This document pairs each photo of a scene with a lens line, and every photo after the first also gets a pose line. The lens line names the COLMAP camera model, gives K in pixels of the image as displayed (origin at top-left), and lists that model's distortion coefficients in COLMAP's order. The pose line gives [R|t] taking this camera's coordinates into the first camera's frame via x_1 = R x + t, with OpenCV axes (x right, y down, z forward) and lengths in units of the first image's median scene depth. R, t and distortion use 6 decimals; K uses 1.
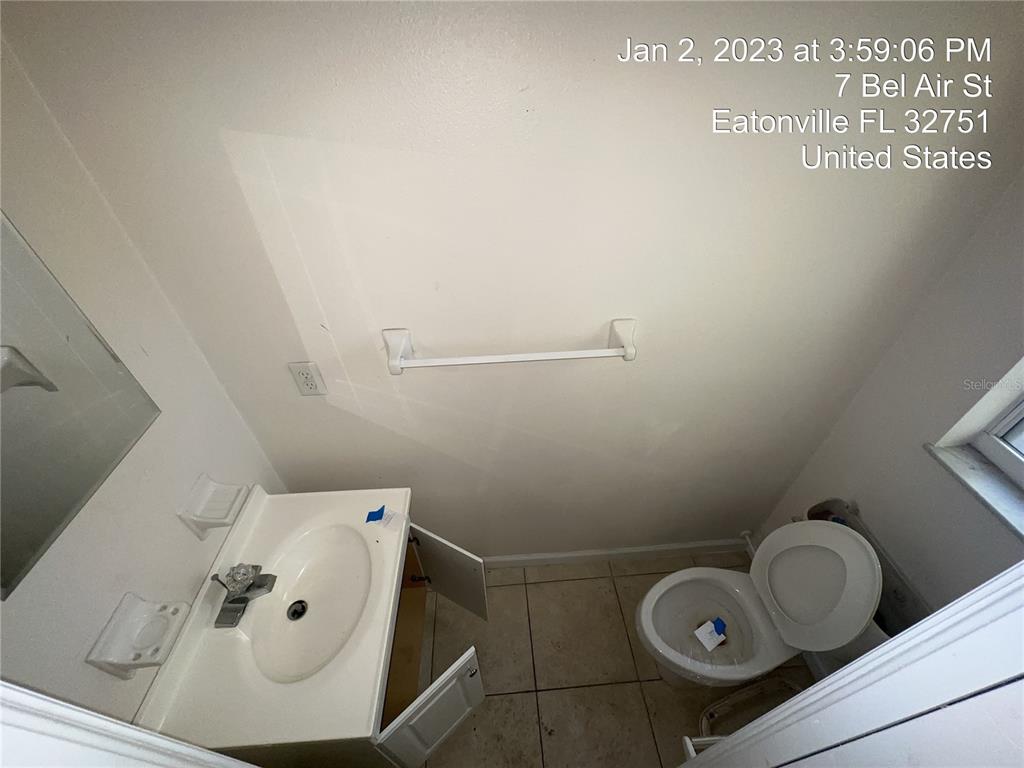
lens RADIAL K [[408.6, 0, 512.0], [0, 408.6, 384.0], [0, 0, 1]] dist [-0.002052, -0.000272]
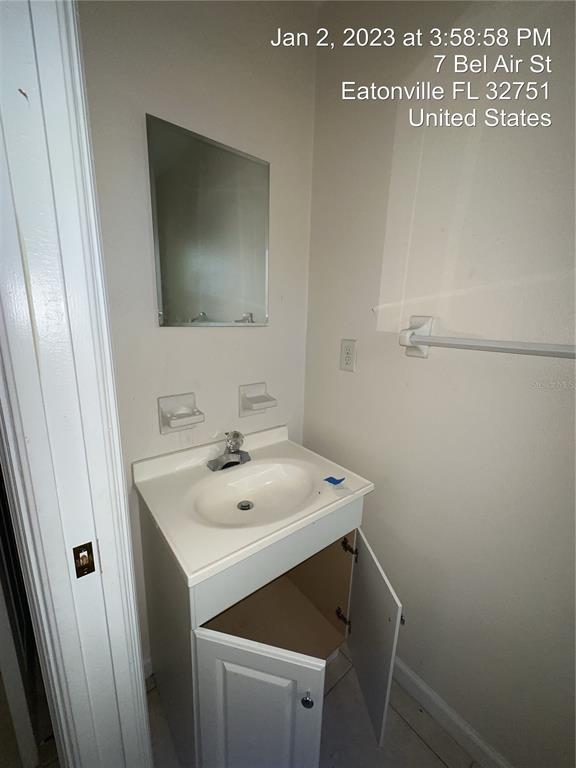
lens RADIAL K [[306.4, 0, 288.0], [0, 306.4, 384.0], [0, 0, 1]] dist [-0.002052, -0.000272]
pose [[0.574970, 0.198126, -0.793823, 0.202102], [-0.554423, 0.807860, -0.199942, 0.366179], [0.601684, 0.555075, 0.574341, 0.340080]]
